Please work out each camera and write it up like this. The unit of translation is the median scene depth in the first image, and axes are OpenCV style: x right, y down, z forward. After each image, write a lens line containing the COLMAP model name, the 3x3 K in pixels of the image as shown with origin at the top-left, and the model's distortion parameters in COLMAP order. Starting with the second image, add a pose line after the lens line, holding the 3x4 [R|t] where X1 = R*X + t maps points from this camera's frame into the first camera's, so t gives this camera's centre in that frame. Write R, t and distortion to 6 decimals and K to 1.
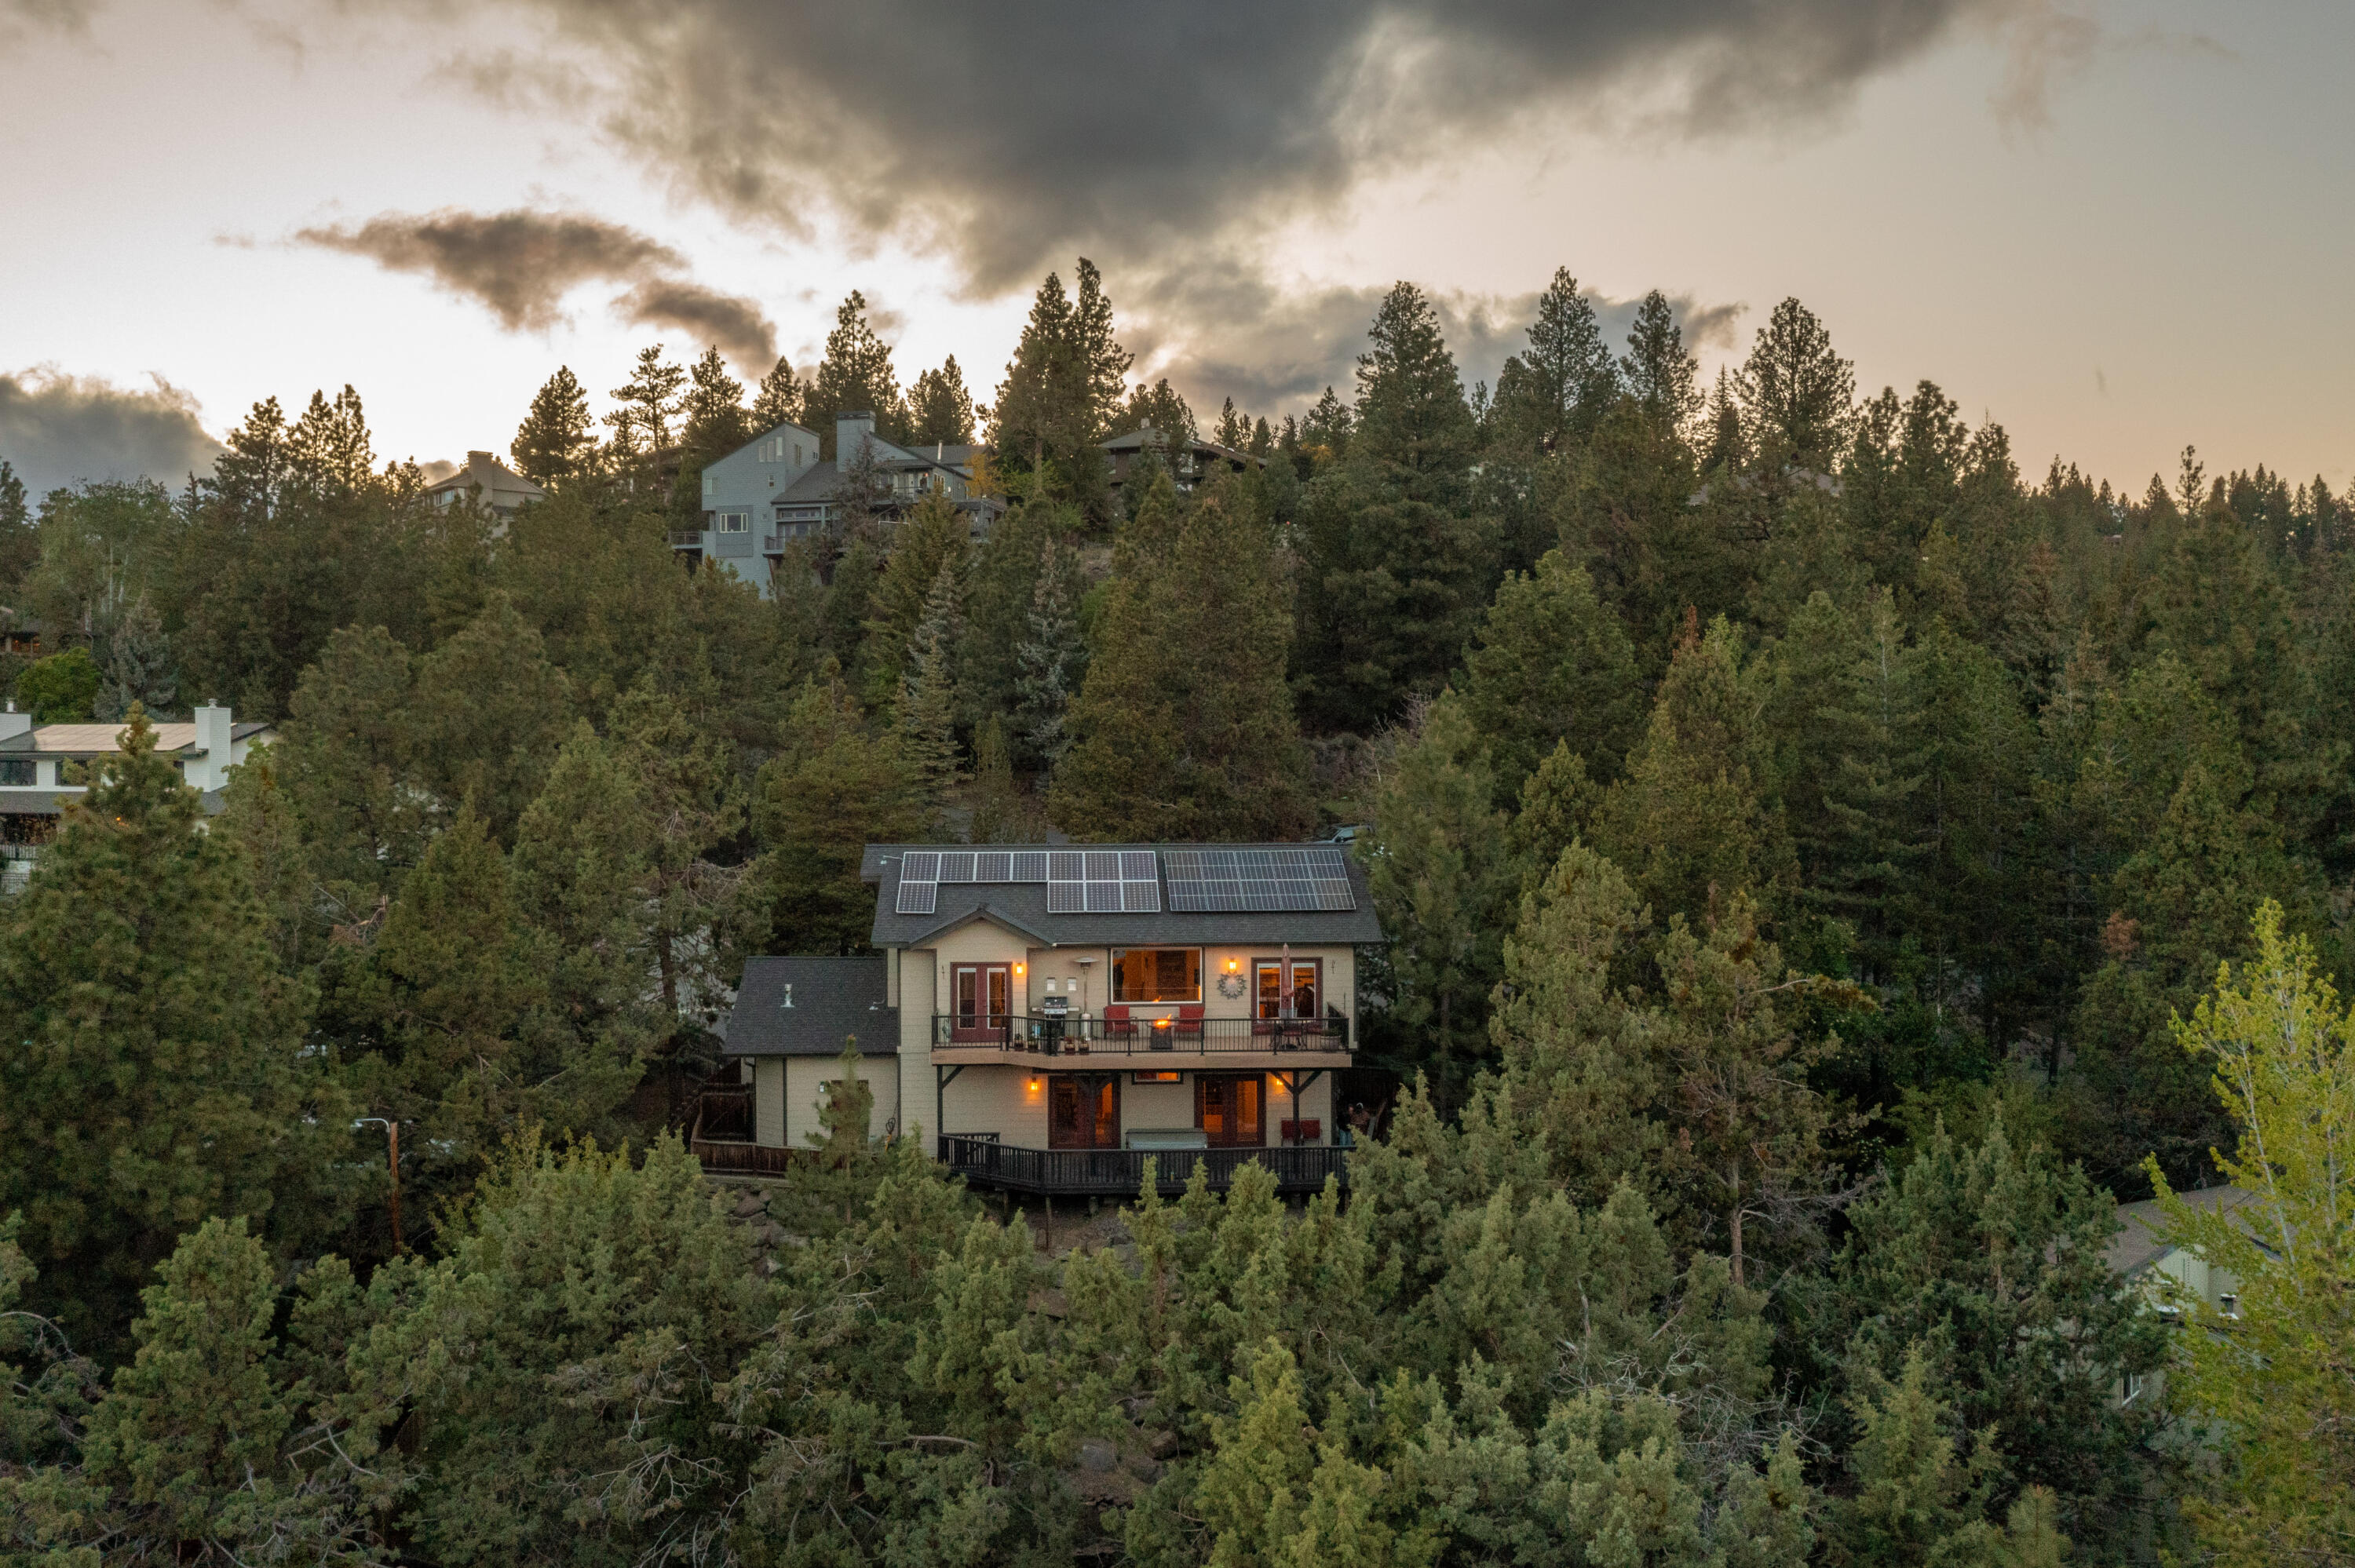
lens RADIAL K [[2070.7, 0, 1177.5], [0, 2070.7, 784.0], [0, 0, 1]] dist [-0.000178, -0.000060]
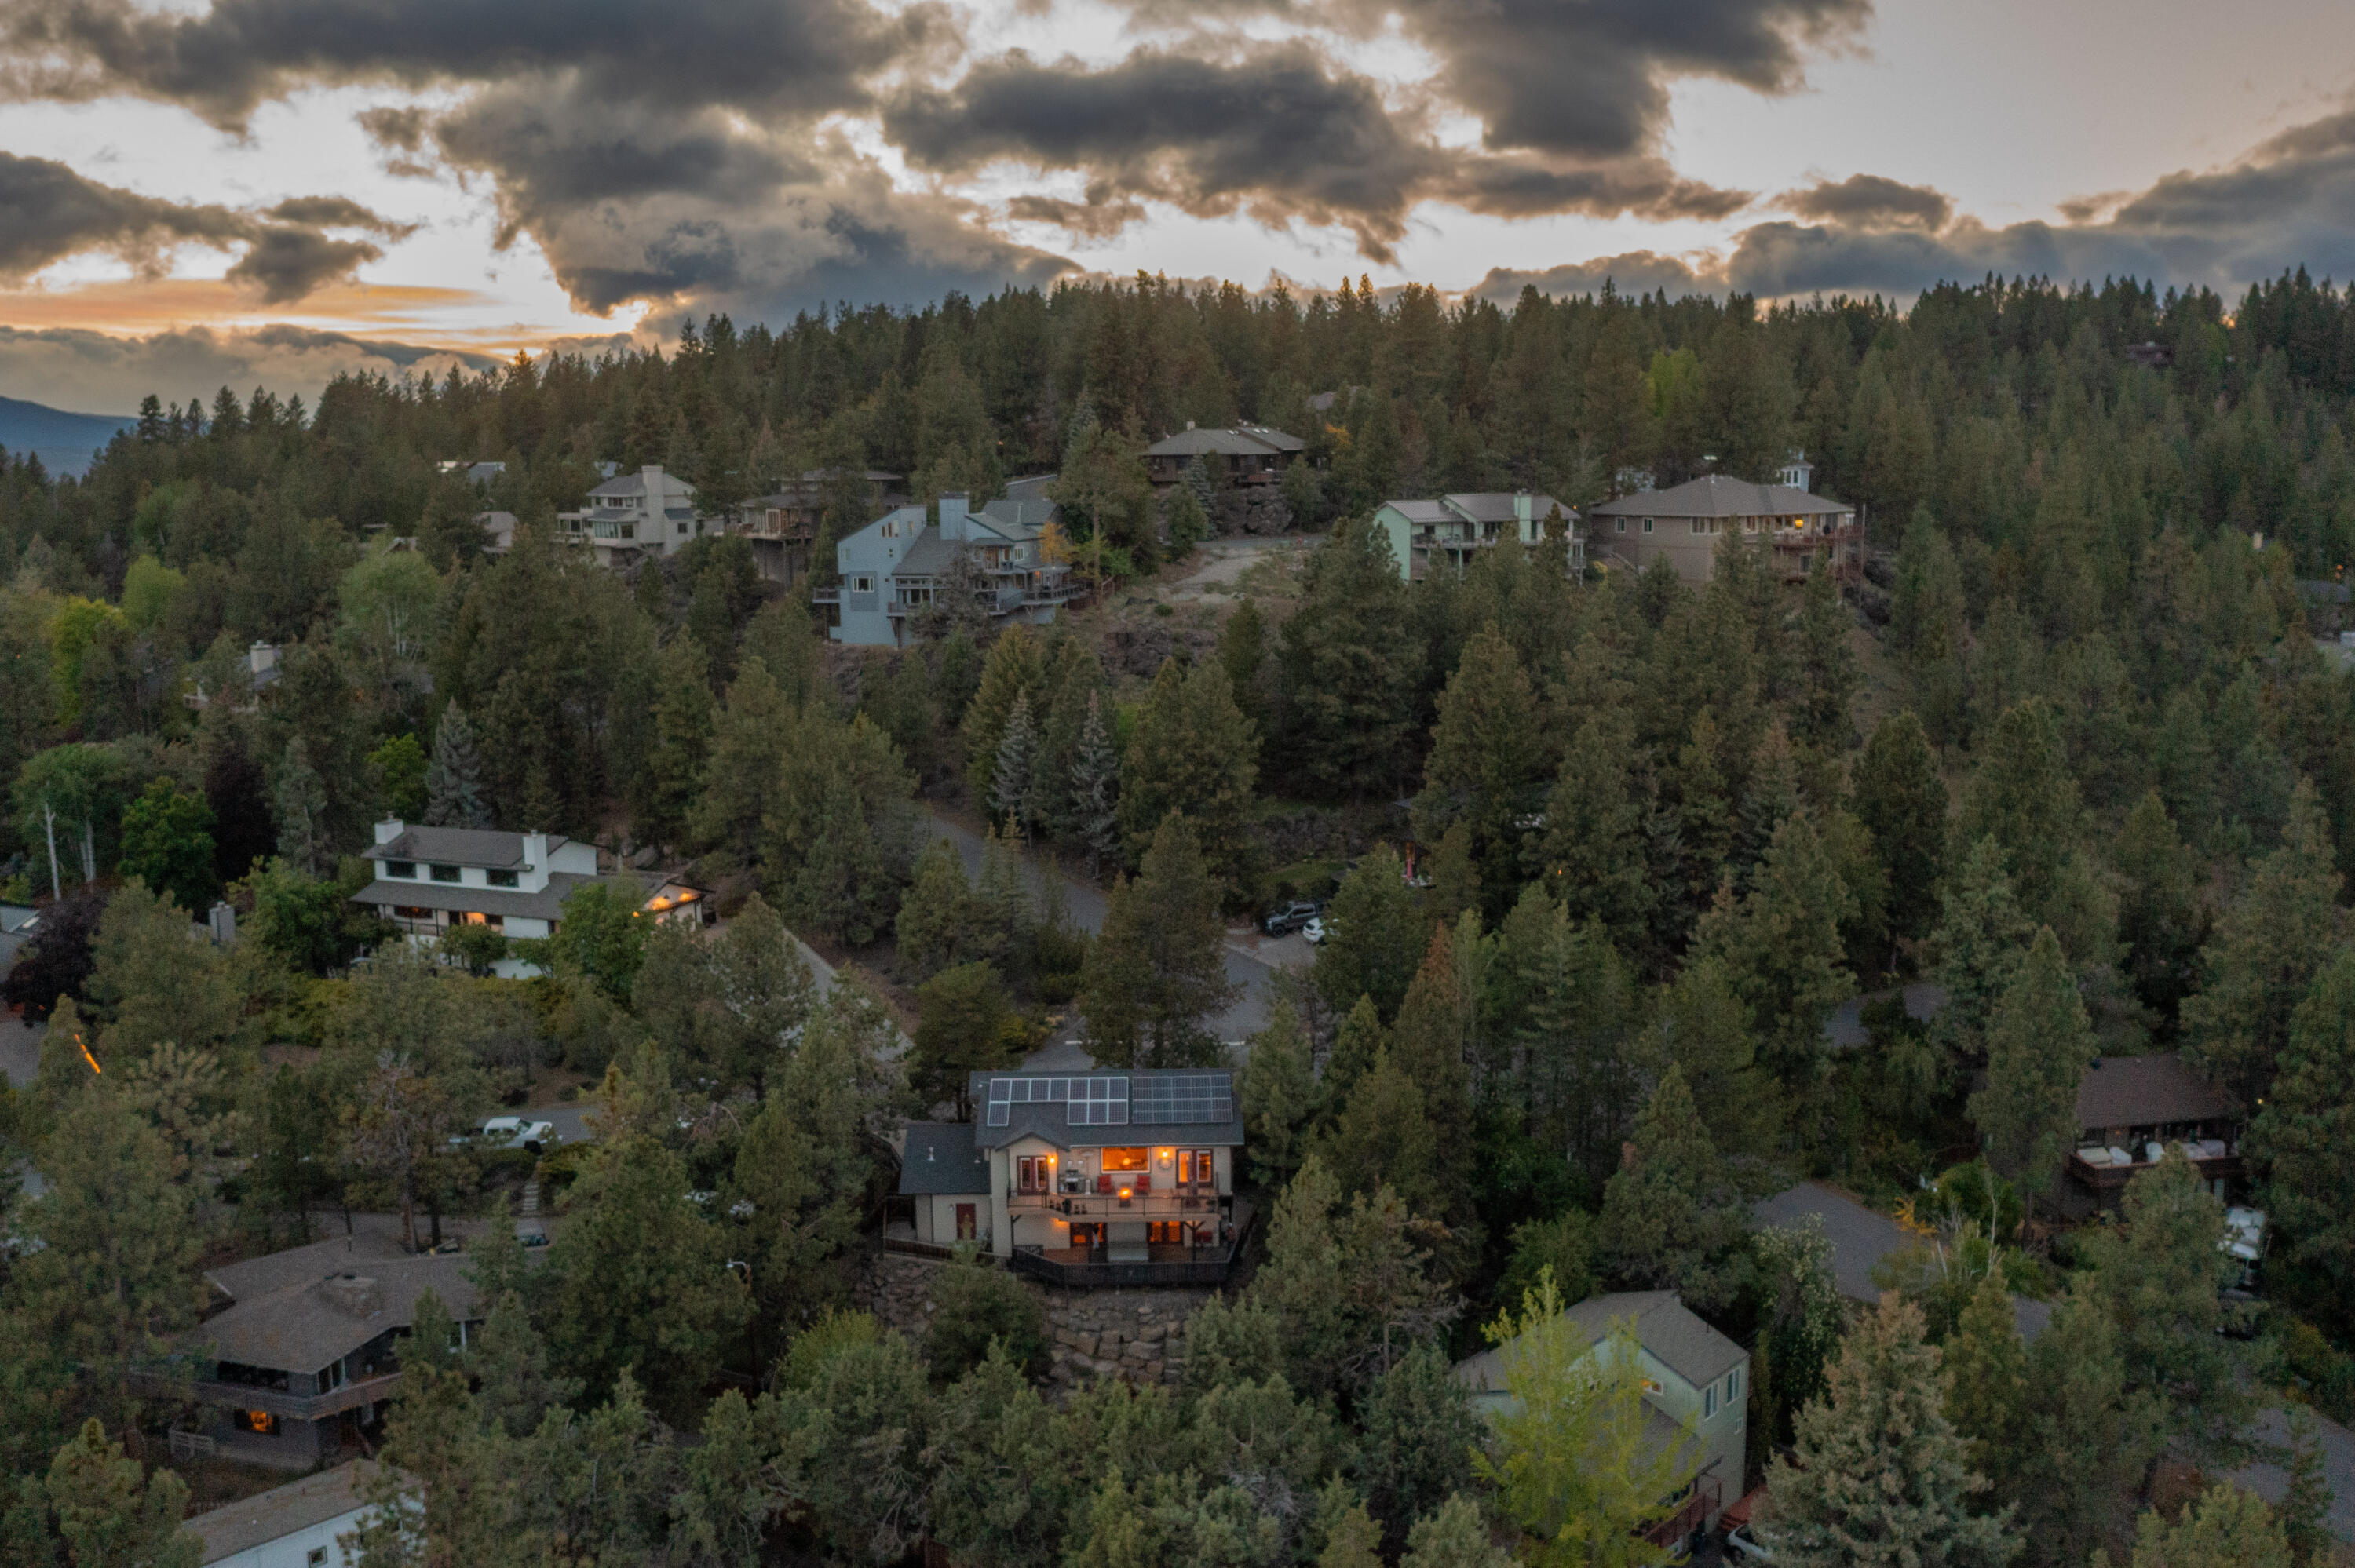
lens RADIAL K [[1927.4, 0, 1180.9], [0, 1927.4, 913.5], [0, 0, 1]] dist [-0.003528, -0.000753]
pose [[0.999122, 0.001379, -0.041876, 0.113543], [0.006407, 0.982671, 0.185245, -0.451374], [0.041406, -0.185351, 0.981800, -0.683569]]
